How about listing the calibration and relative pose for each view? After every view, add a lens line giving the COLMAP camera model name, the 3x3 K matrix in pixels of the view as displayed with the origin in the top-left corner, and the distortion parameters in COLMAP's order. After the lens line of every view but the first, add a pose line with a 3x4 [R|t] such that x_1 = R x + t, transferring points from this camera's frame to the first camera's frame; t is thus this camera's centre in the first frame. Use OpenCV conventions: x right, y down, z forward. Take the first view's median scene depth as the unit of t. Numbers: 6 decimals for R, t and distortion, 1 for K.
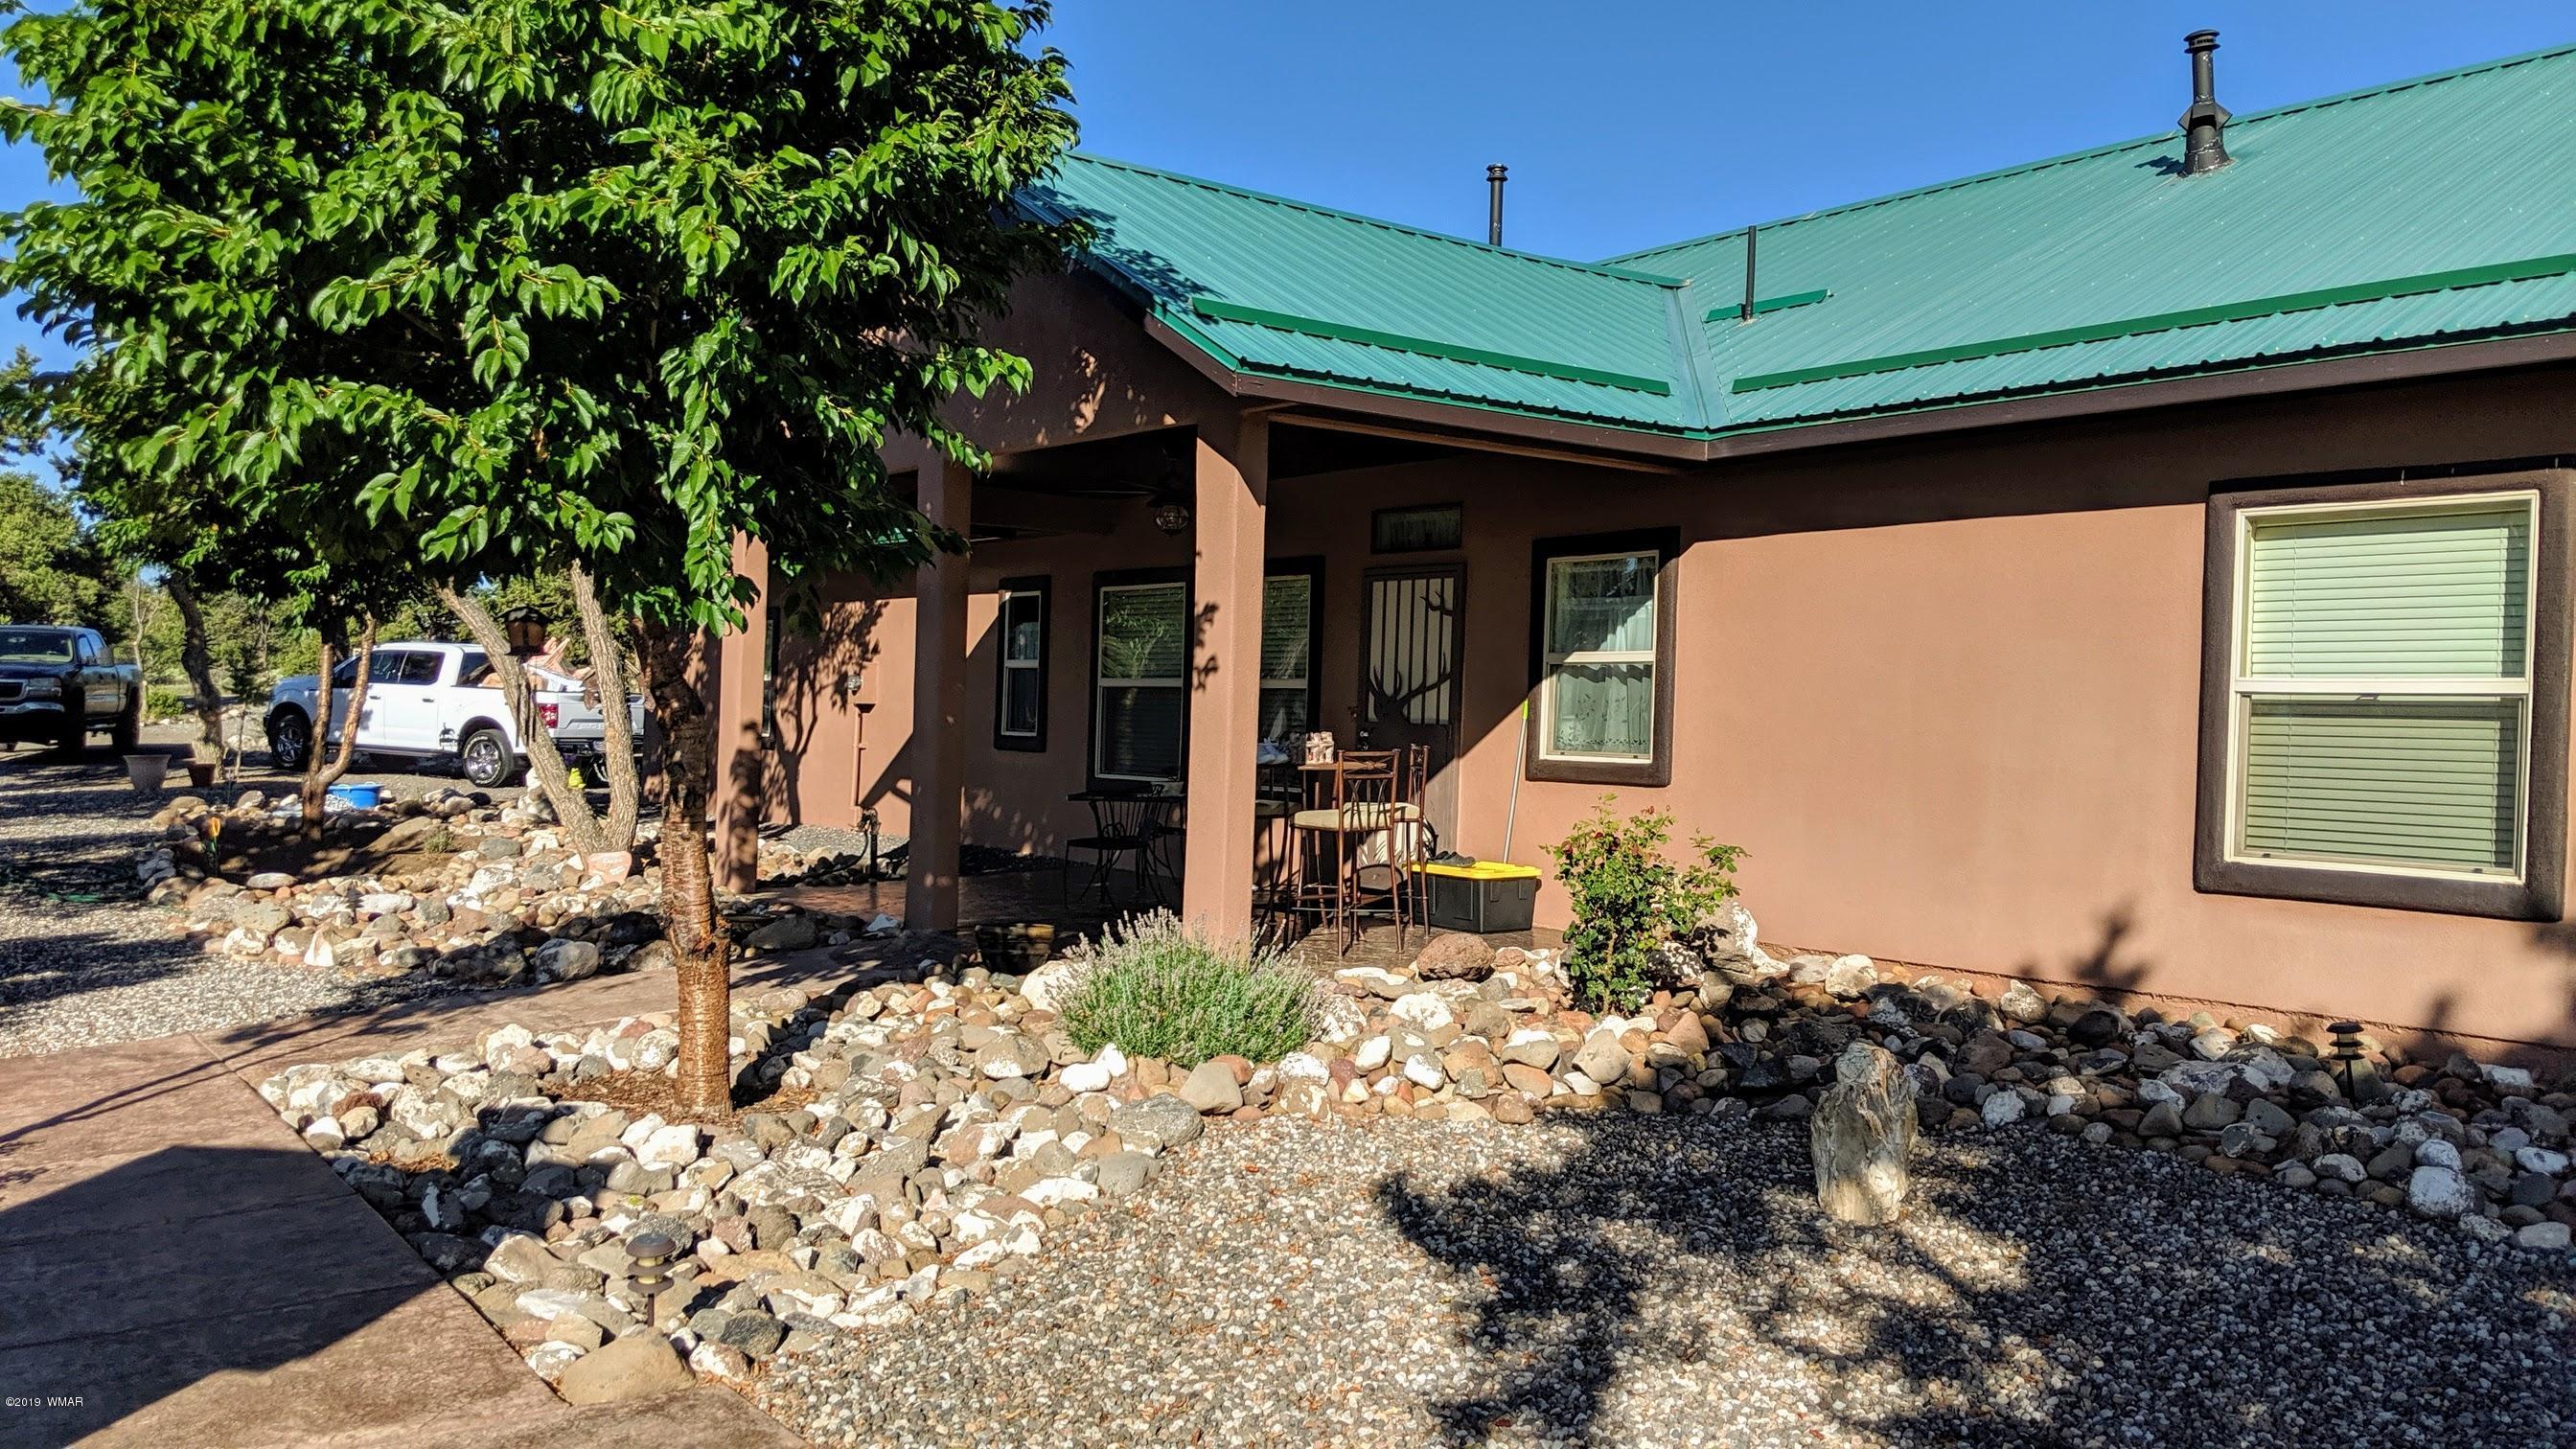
lens RADIAL K [[2088.5, 0, 1283.9], [0, 2088.5, 727.5], [0, 0, 1]] dist [0.009271, 0.002557]
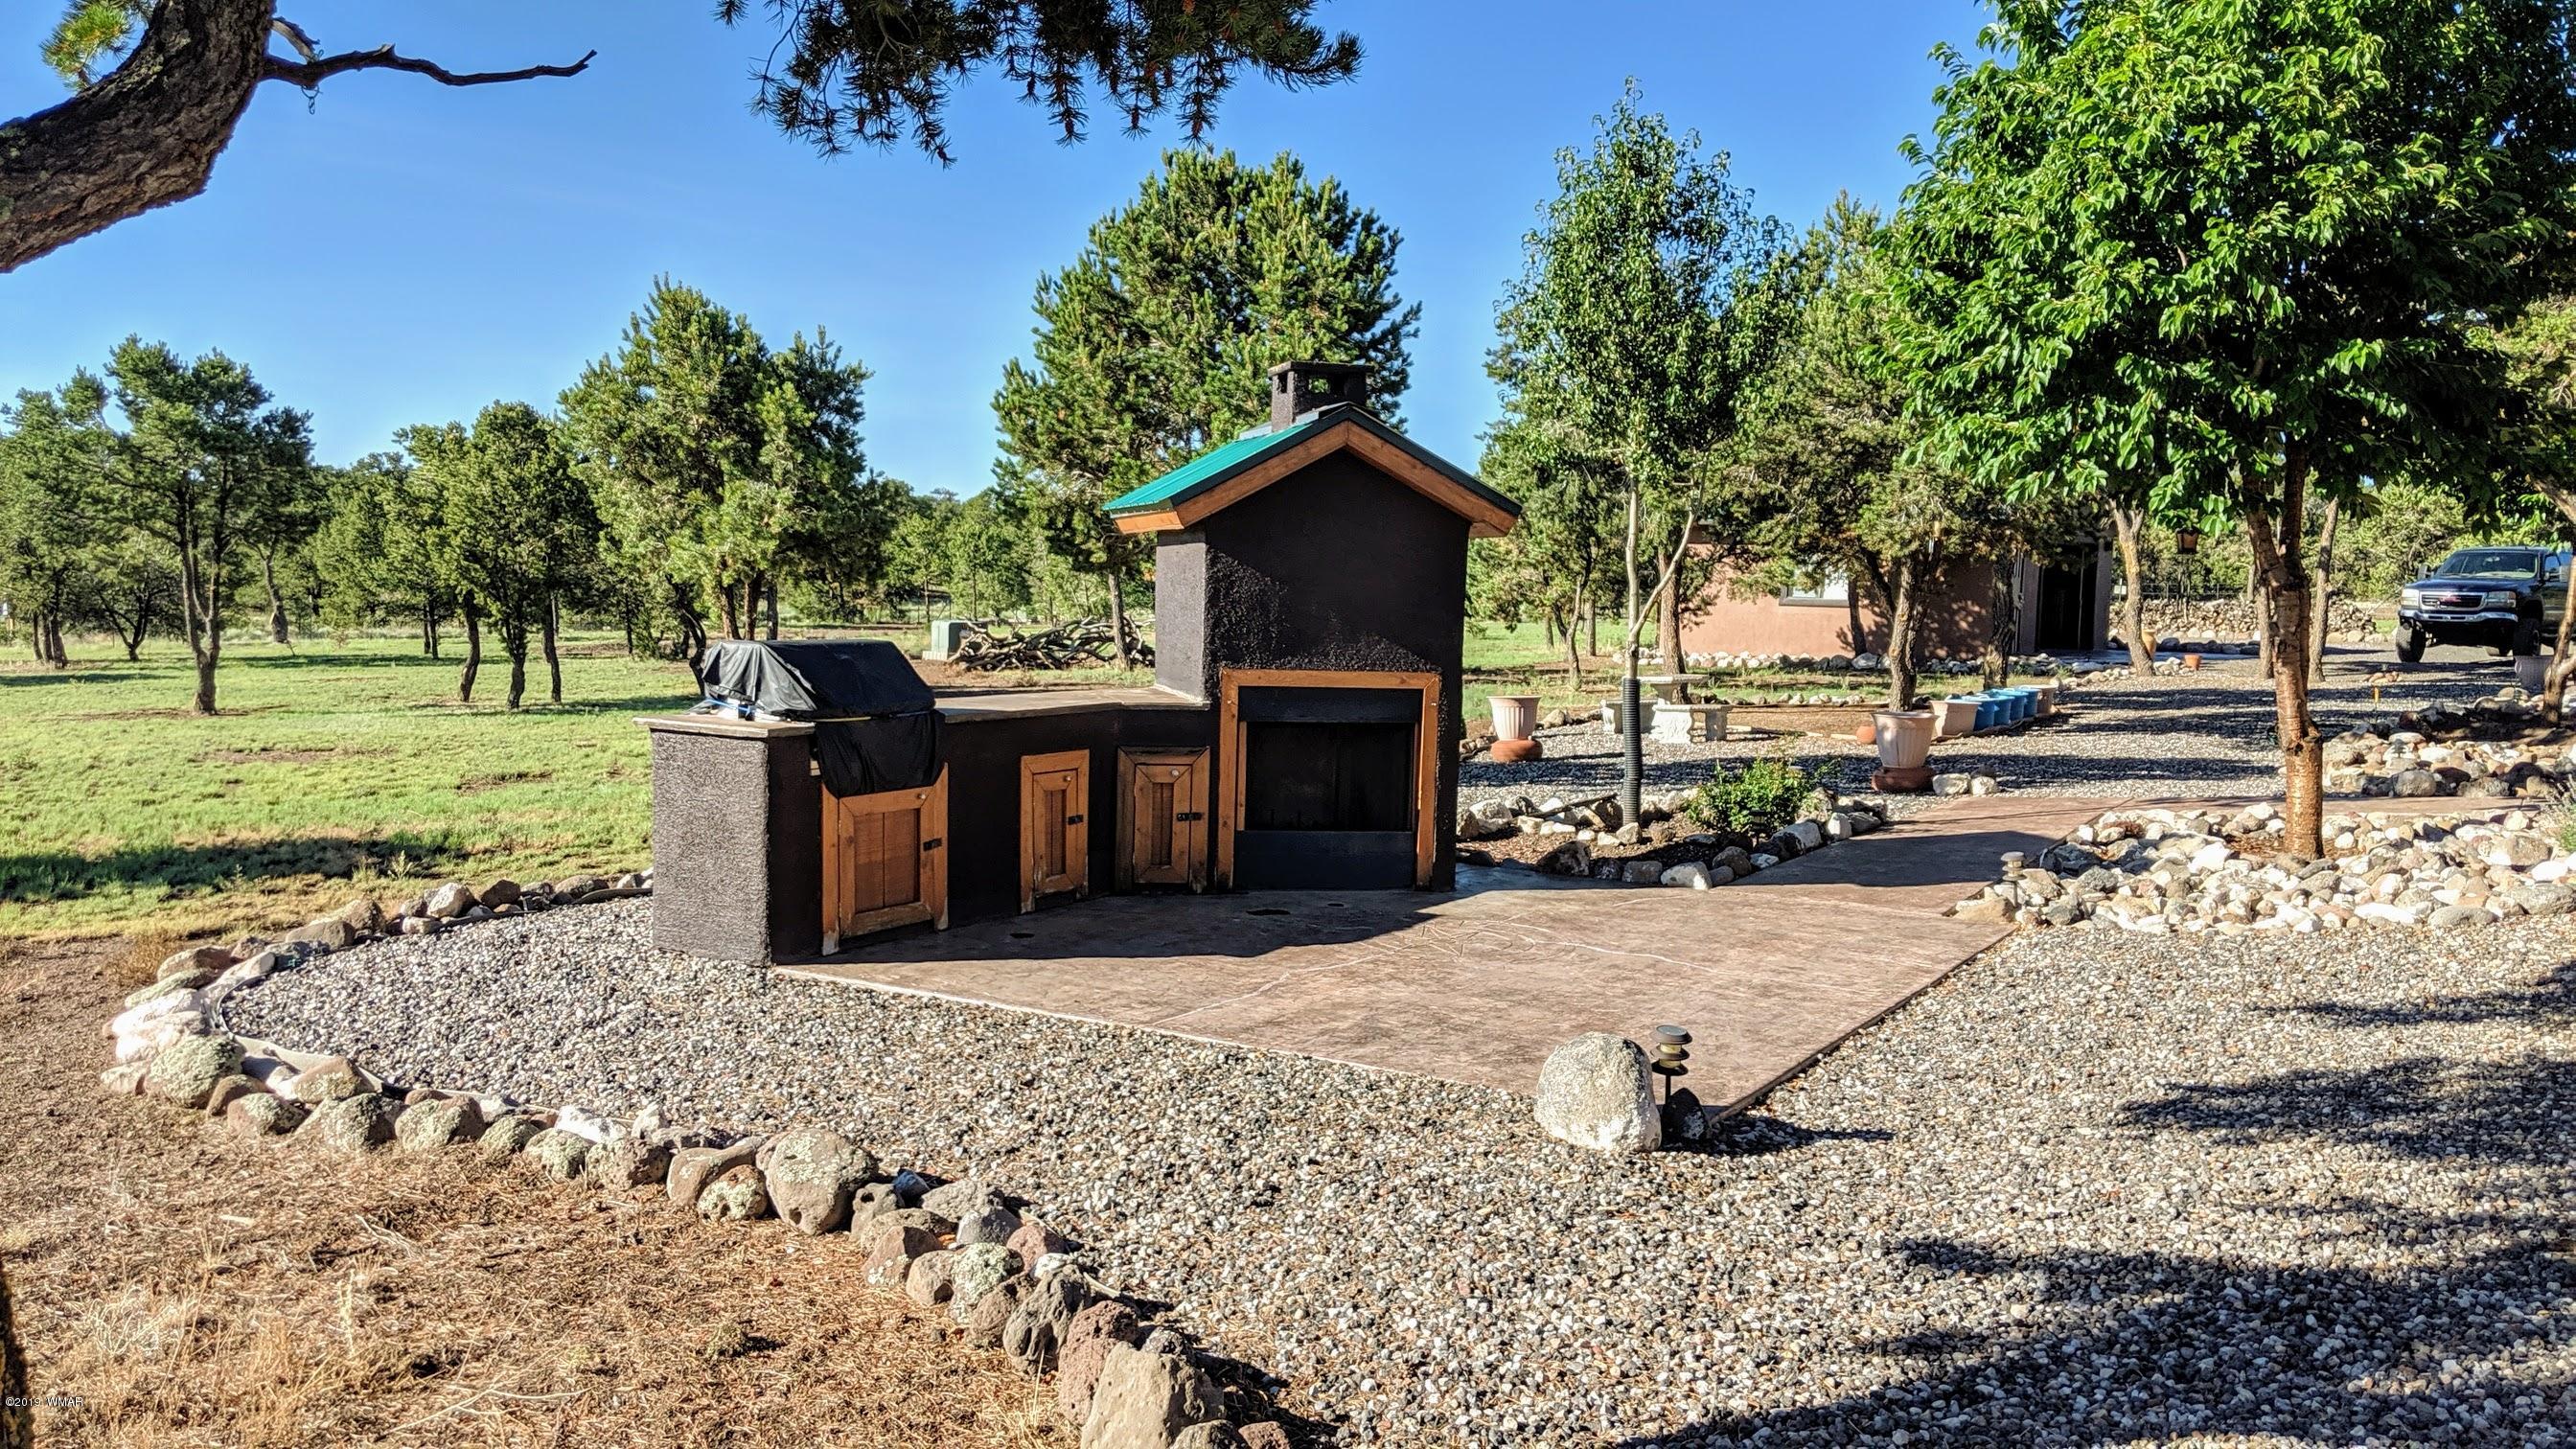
lens RADIAL K [[2037.8, 0, 1300.6], [0, 2037.8, 731.7], [0, 0, 1]] dist [0.071482, -0.128763]
pose [[0.381468, 0.055466, -0.922717, 0.227798], [-0.020721, 0.998460, 0.051452, 0.009577], [0.924150, -0.000508, 0.382030, -0.062445]]
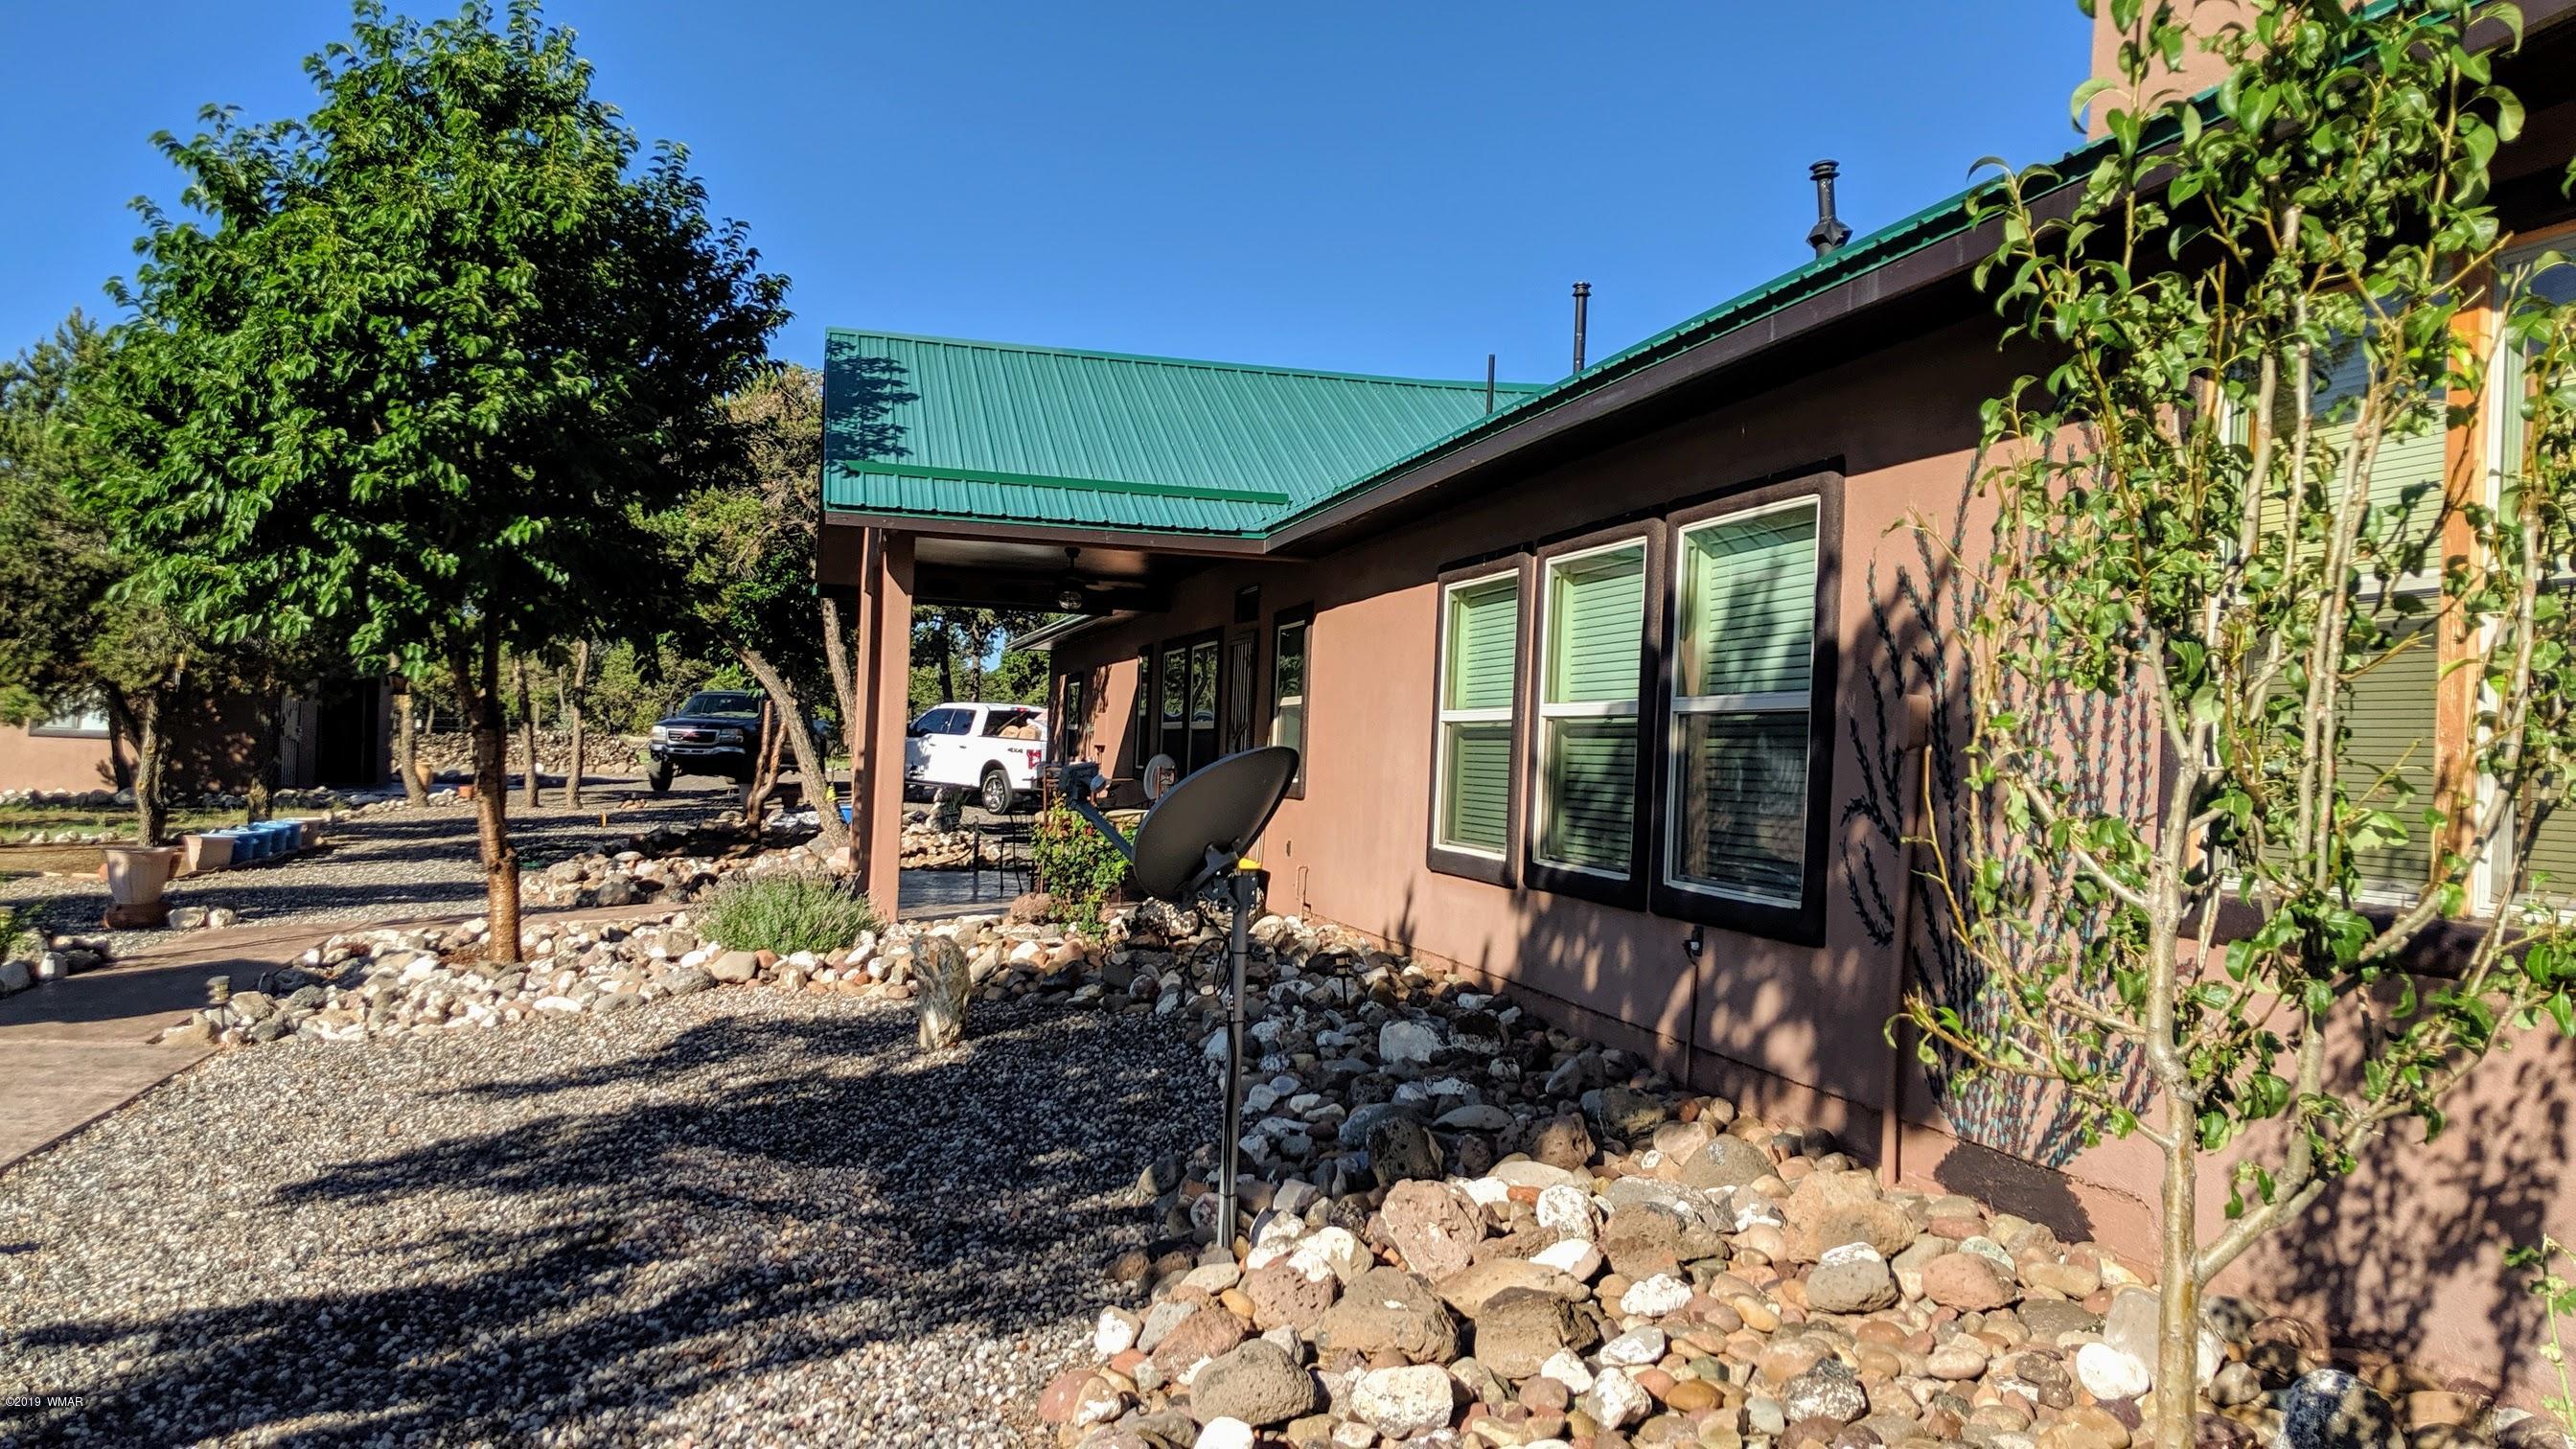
lens RADIAL K [[2037.8, 0, 1227.2], [0, 2037.8, 751.1], [0, 0, 1]] dist [0.071482, -0.128763]
pose [[0.907854, 0.005716, -0.419247, 0.270803], [-0.014228, 0.999751, -0.017179, 0.009149], [0.419044, 0.021561, 0.907710, -0.075438]]
